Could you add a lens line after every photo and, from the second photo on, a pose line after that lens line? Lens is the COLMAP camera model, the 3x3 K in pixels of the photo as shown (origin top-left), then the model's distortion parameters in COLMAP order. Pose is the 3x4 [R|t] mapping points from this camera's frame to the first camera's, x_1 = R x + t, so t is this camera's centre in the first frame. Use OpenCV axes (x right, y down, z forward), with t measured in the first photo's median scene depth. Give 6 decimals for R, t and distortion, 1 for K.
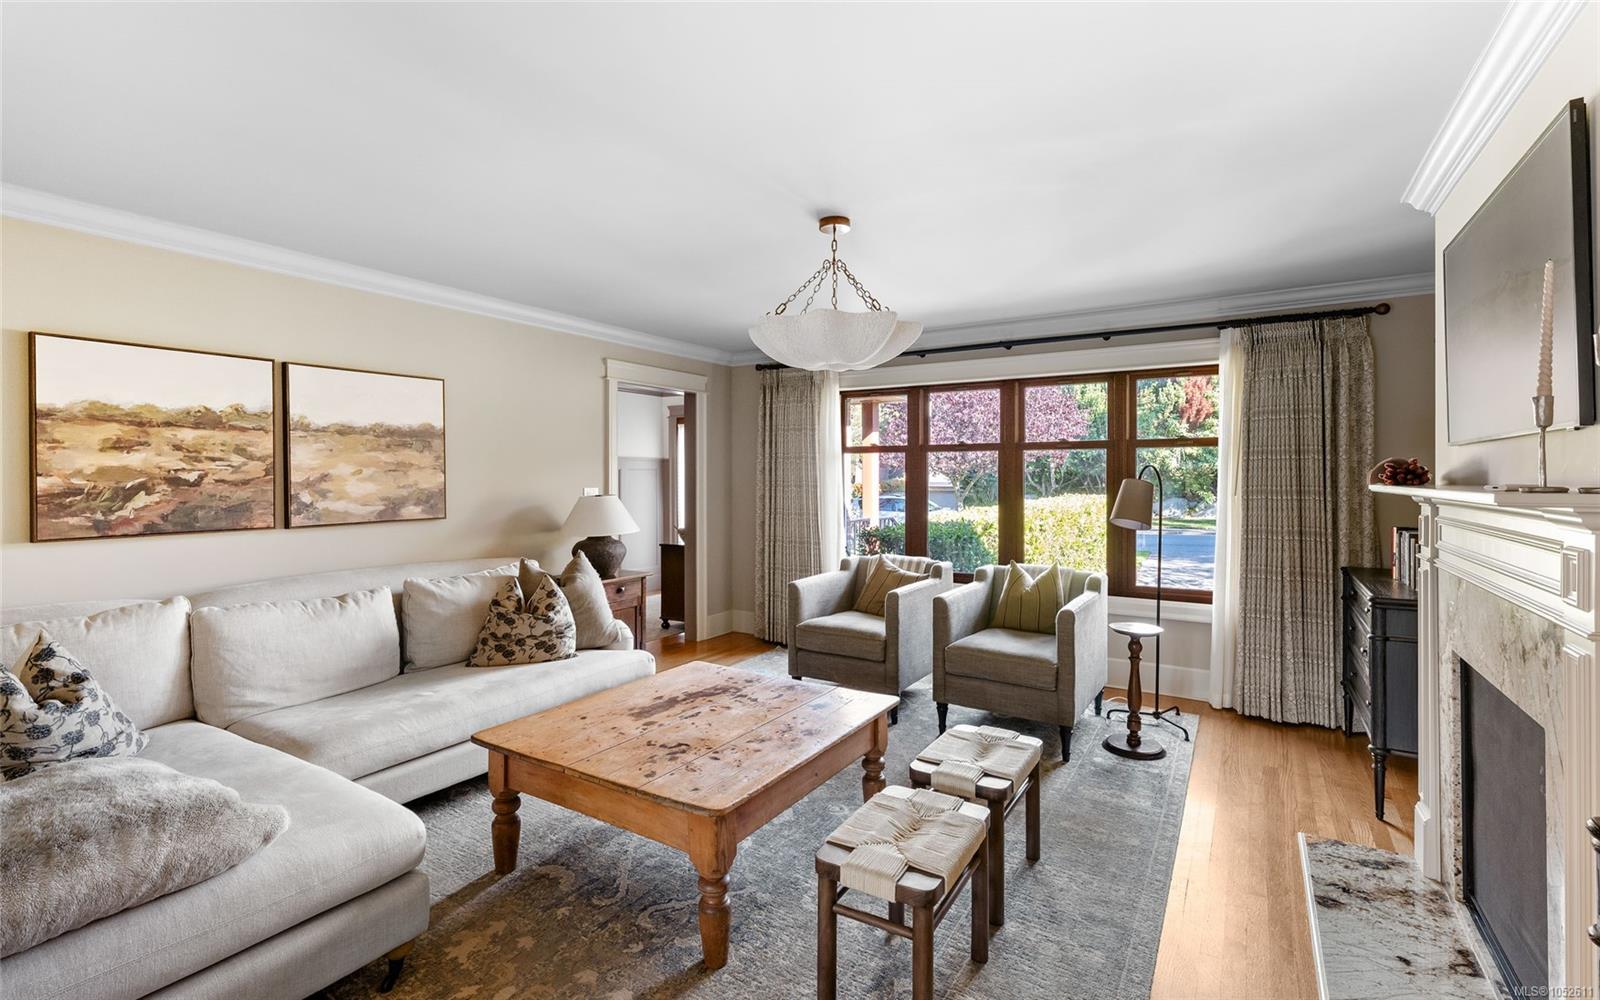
lens RADIAL K [[732.1, 0, 797.2], [0, 732.1, 475.2], [0, 0, 1]] dist [0.000024, -0.000003]
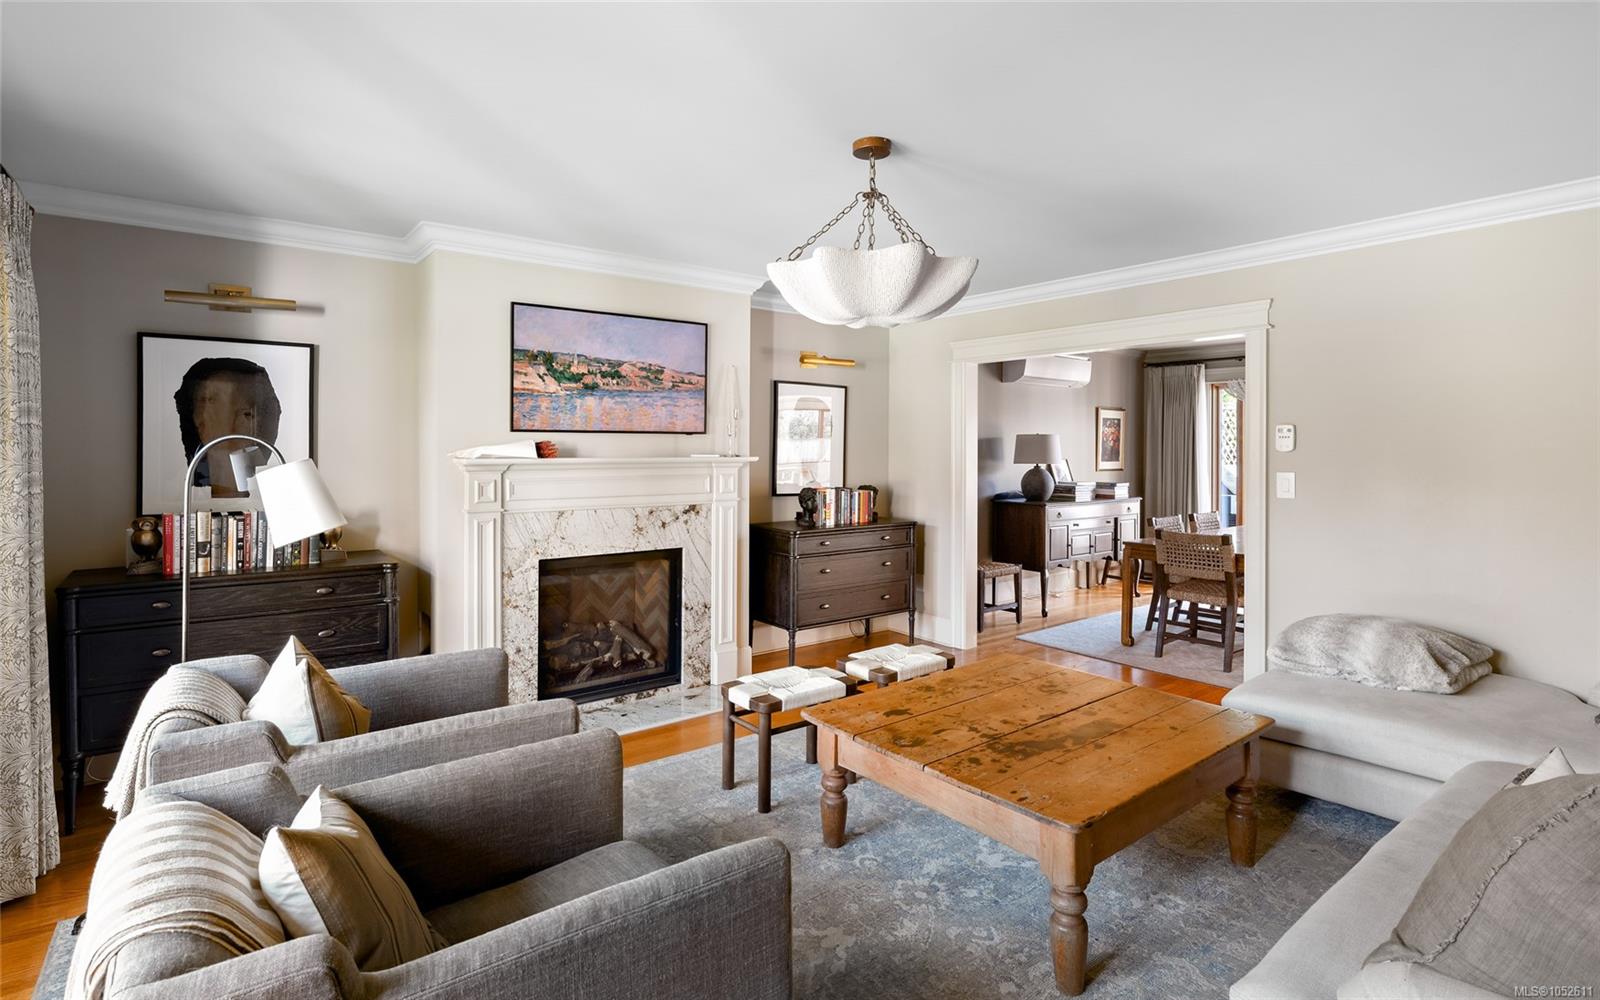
lens RADIAL K [[804.5, 0, 796.0], [0, 804.5, 462.3], [0, 0, 1]] dist [-0.000516, -0.000090]
pose [[-0.942433, -0.000132, 0.334395, -0.169131], [0.003874, 0.999929, 0.011312, -0.002324], [-0.334372, 0.011957, -0.942365, 1.867364]]
